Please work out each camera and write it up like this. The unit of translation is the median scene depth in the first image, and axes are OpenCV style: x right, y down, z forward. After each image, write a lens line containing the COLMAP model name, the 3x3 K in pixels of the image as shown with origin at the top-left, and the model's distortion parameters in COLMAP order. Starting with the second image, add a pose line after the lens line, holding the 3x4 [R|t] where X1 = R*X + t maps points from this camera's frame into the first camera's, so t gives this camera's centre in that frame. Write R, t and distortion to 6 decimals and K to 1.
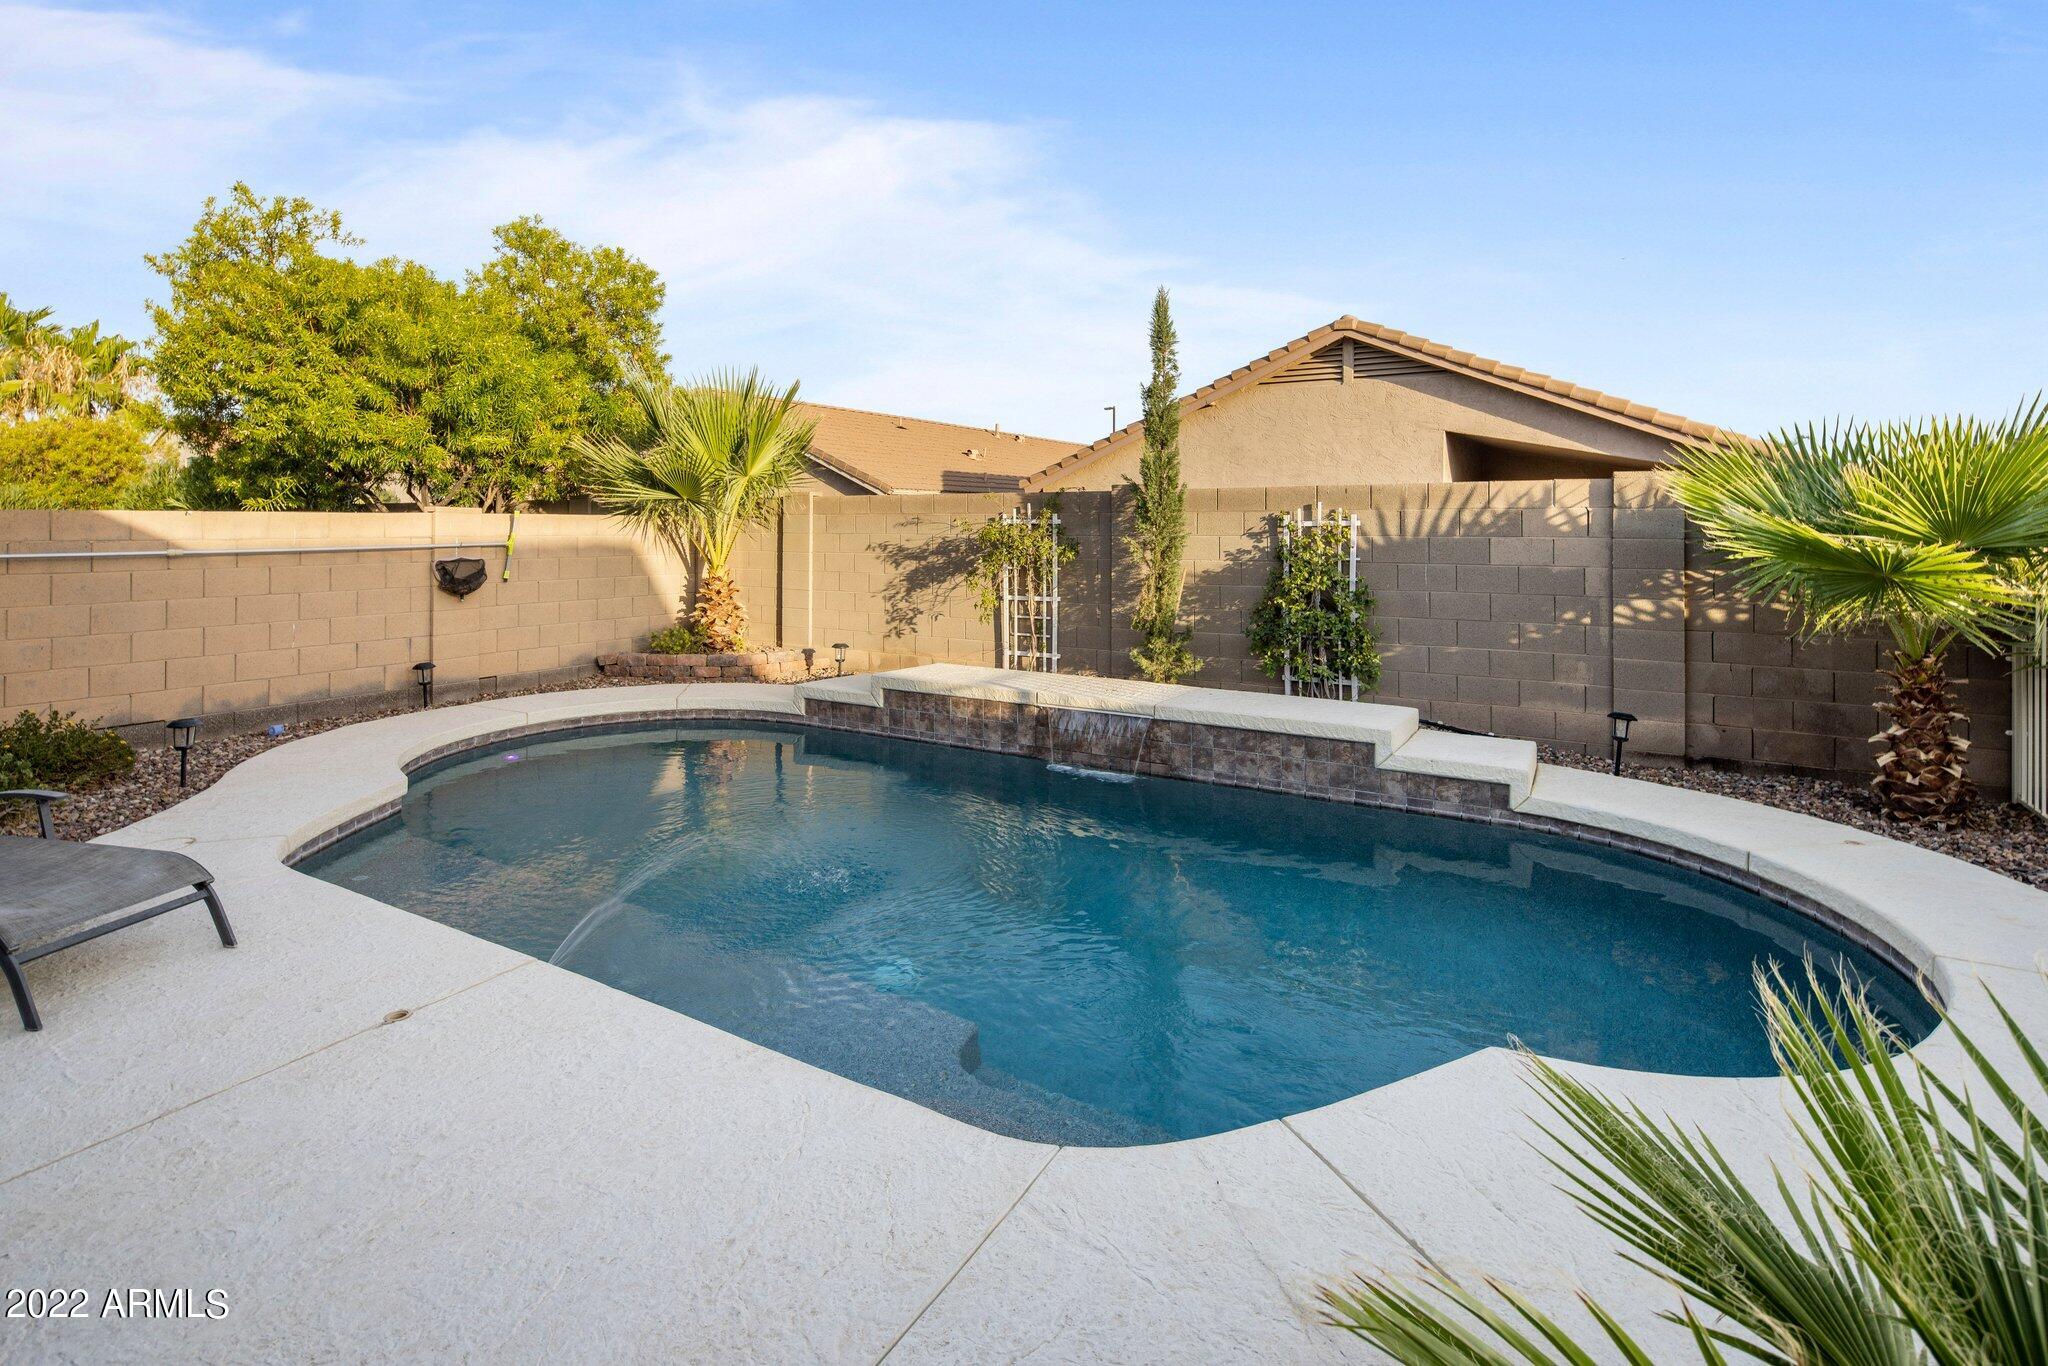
lens RADIAL K [[983.9, 0, 1020.8], [0, 983.9, 514.5], [0, 0, 1]] dist [-0.002951, -0.002034]
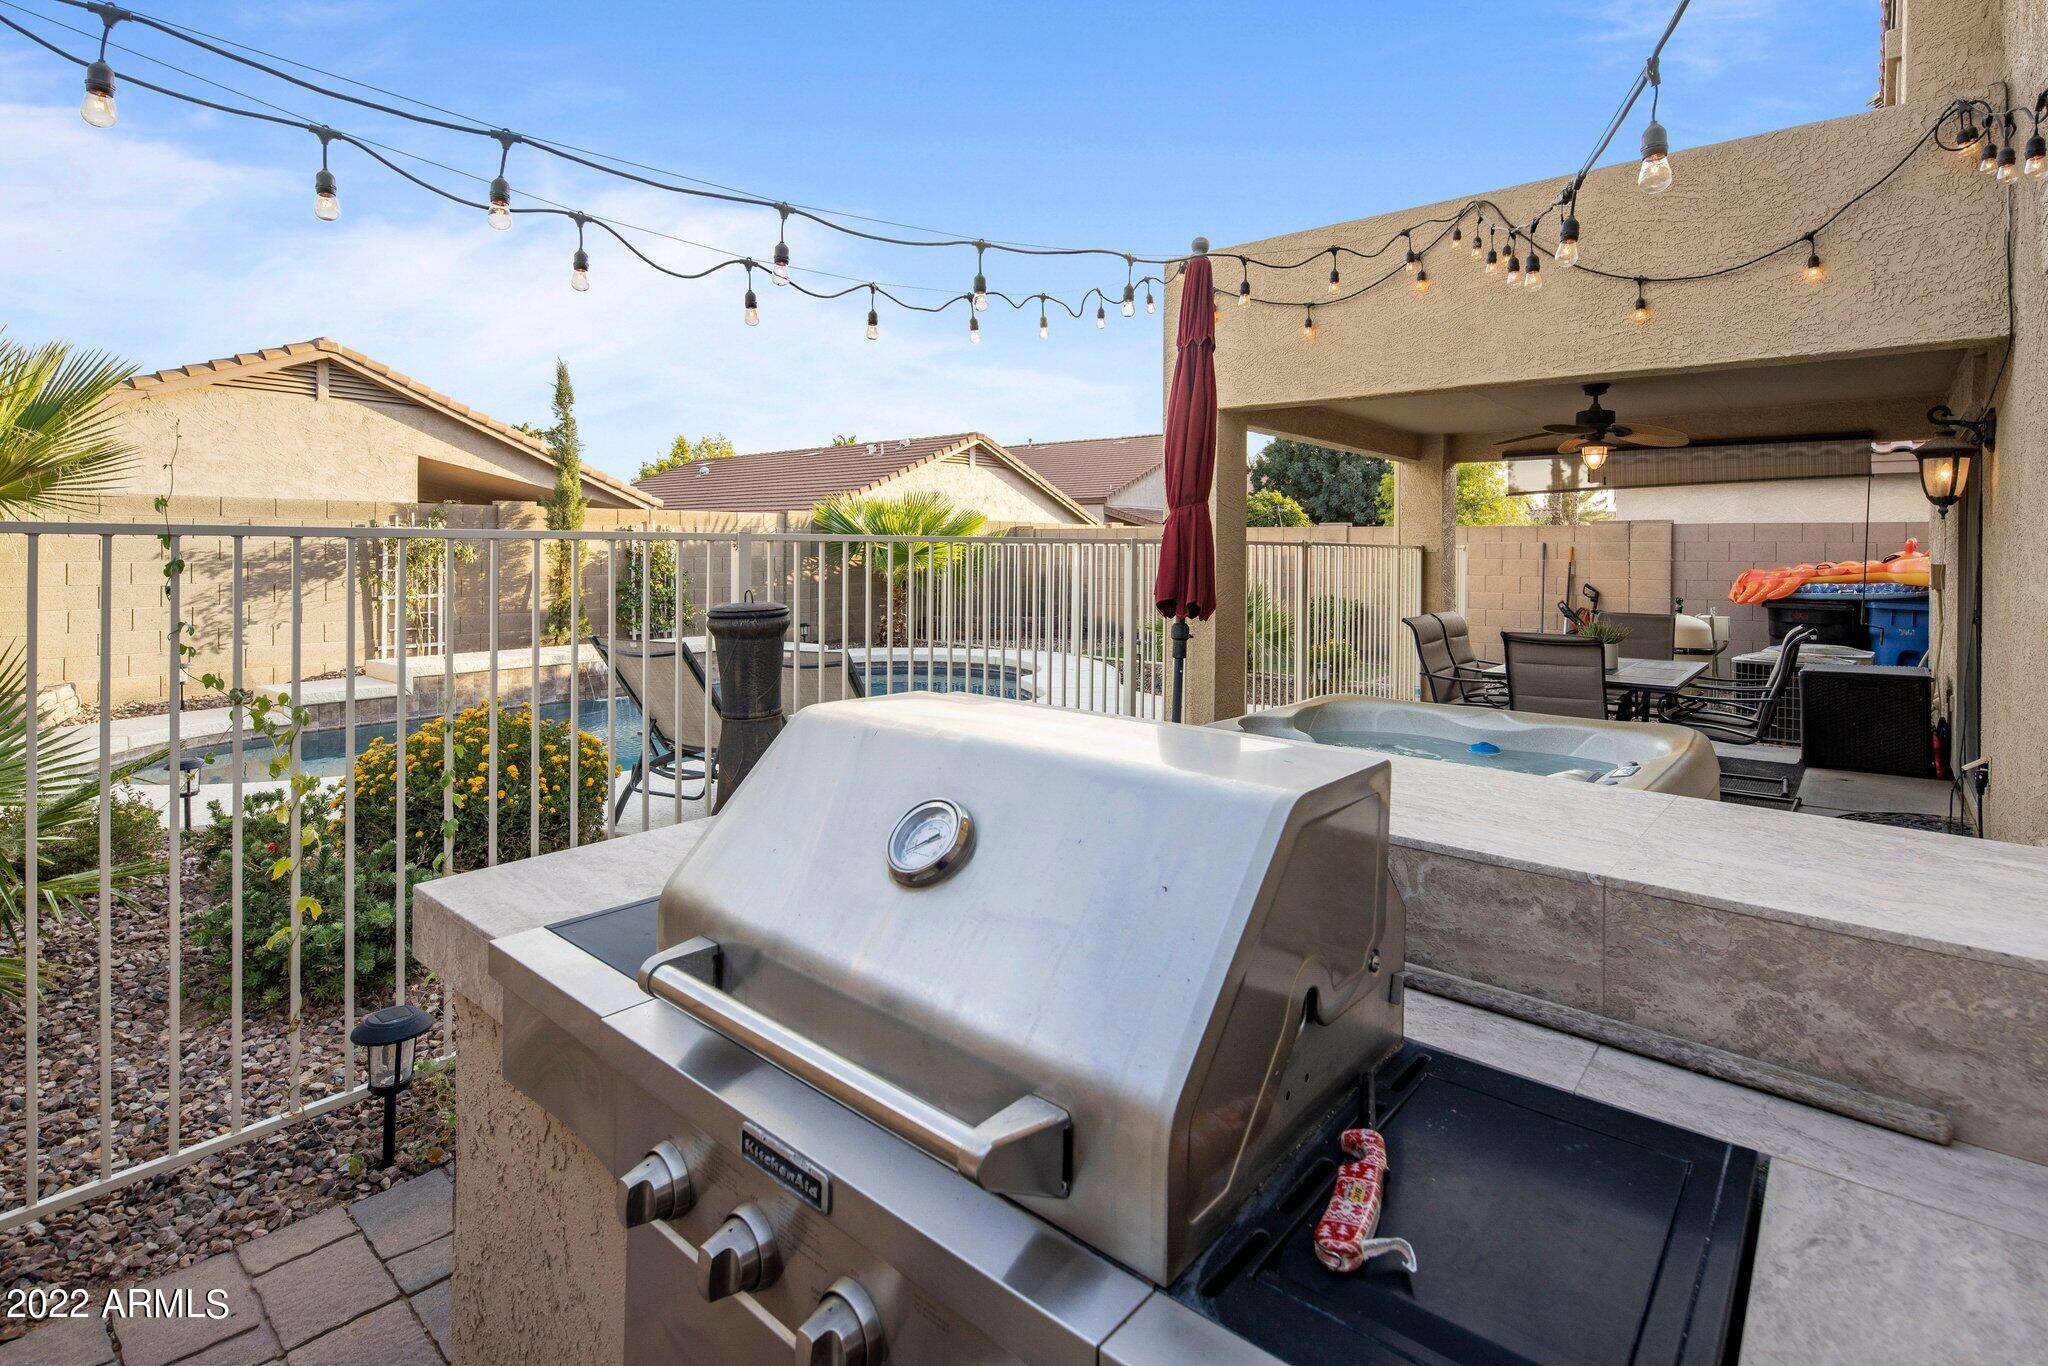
lens RADIAL K [[983.9, 0, 1043.0], [0, 983.9, 547.8], [0, 0, 1]] dist [-0.002951, -0.002034]
pose [[0.143356, -0.002907, 0.989667, -1.000978], [-0.016591, 0.999848, 0.005340, 0.011103], [-0.989532, -0.017185, 0.143286, 0.122842]]
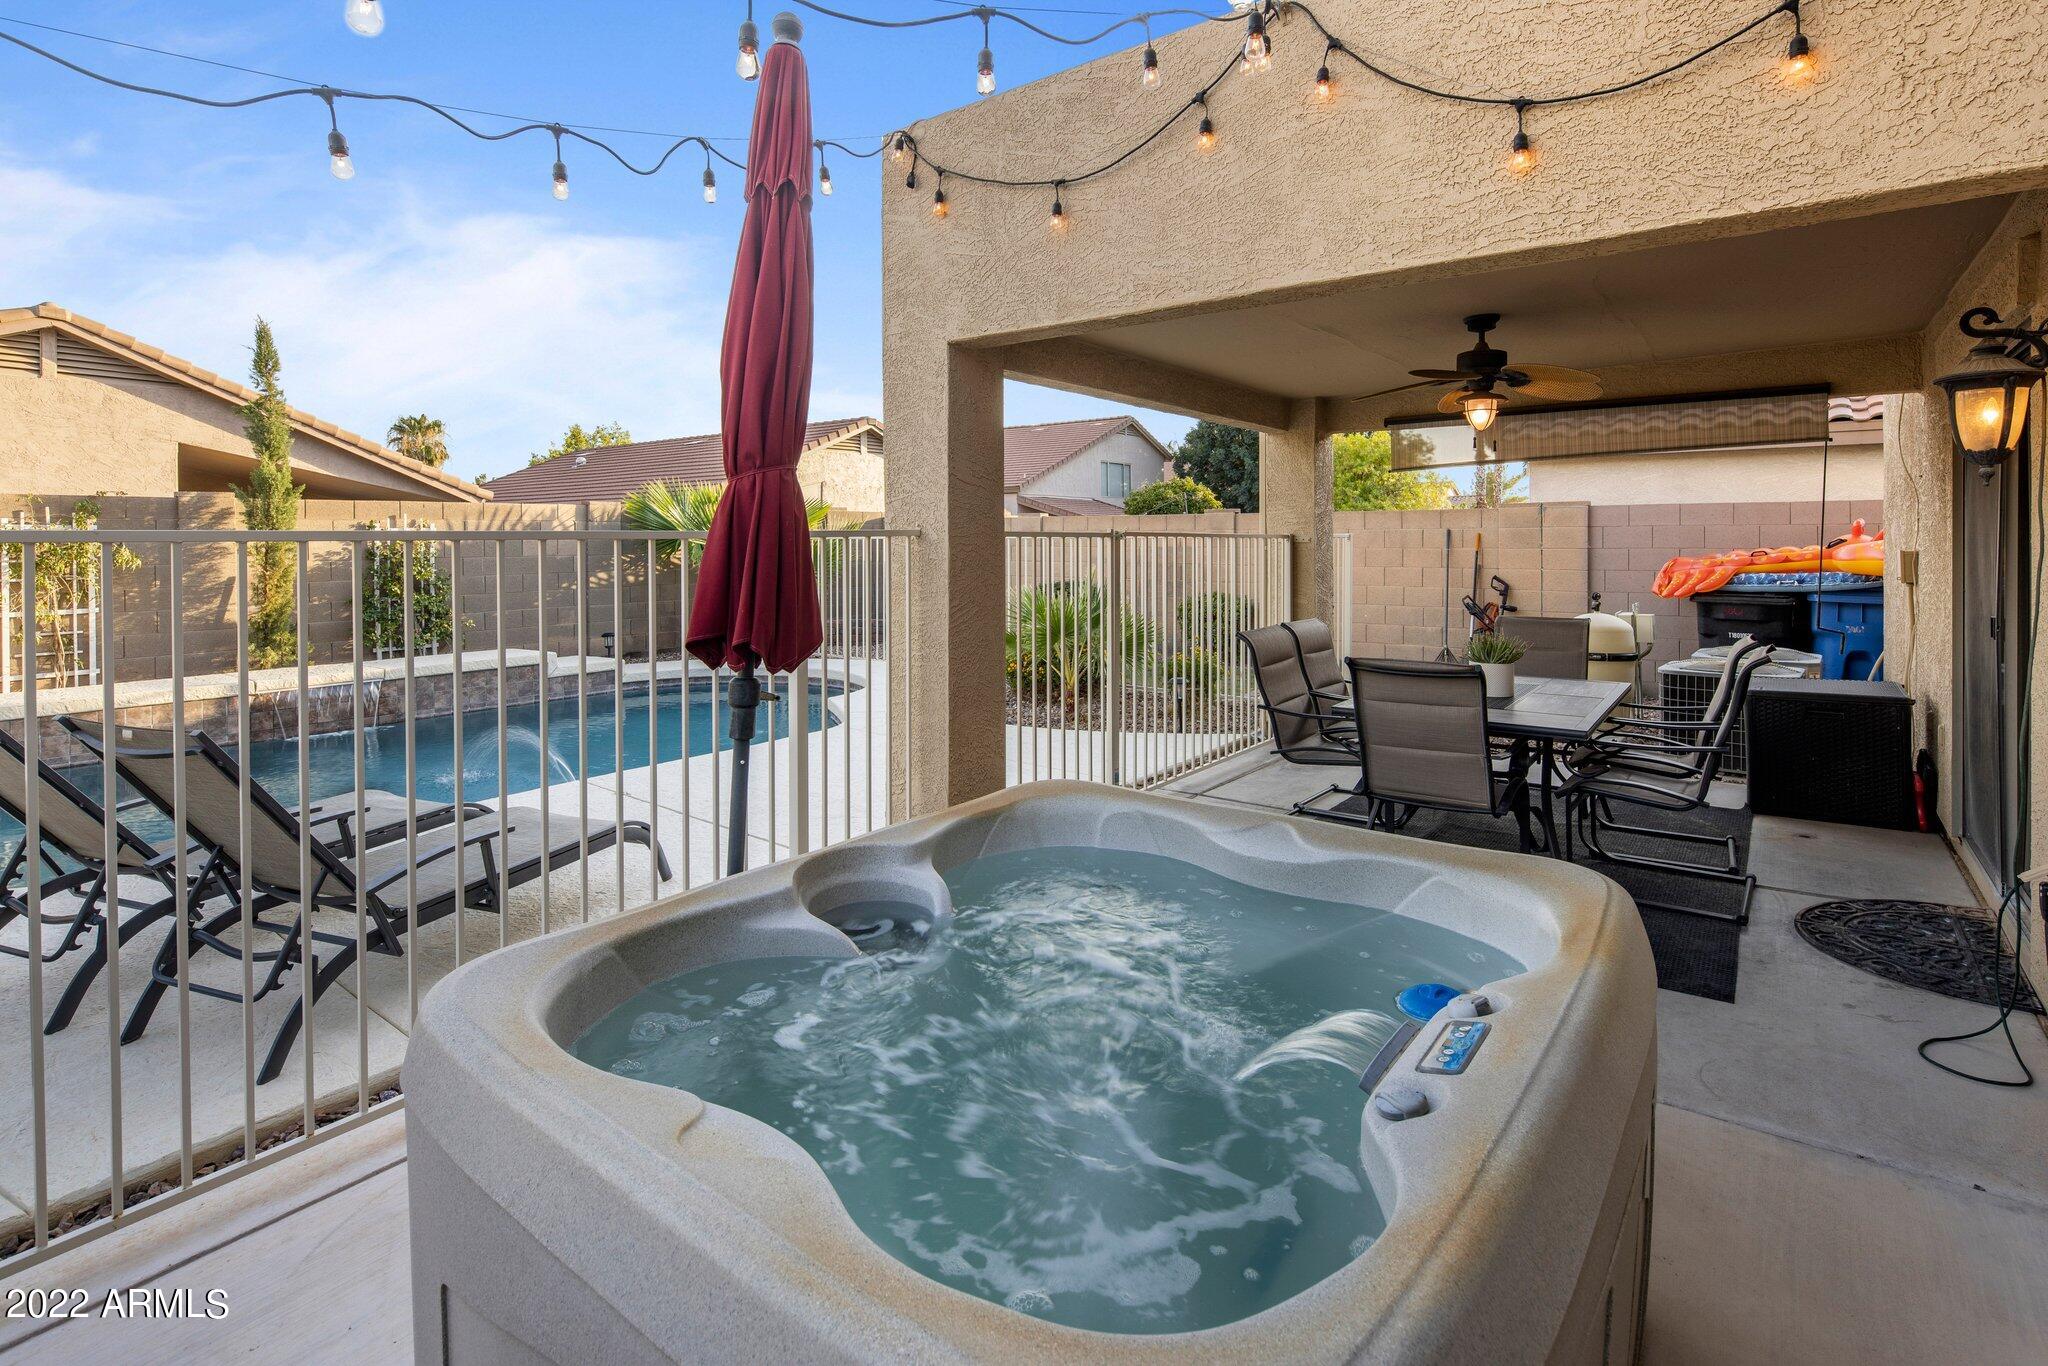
lens RADIAL K [[983.9, 0, 1042.1], [0, 983.9, 543.1], [0, 0, 1]] dist [-0.002951, -0.002034]
pose [[0.086630, -0.008349, 0.996206, -0.796709], [-0.005223, 0.999947, 0.008834, 0.009061], [-0.996227, -0.005968, 0.086582, 0.024242]]
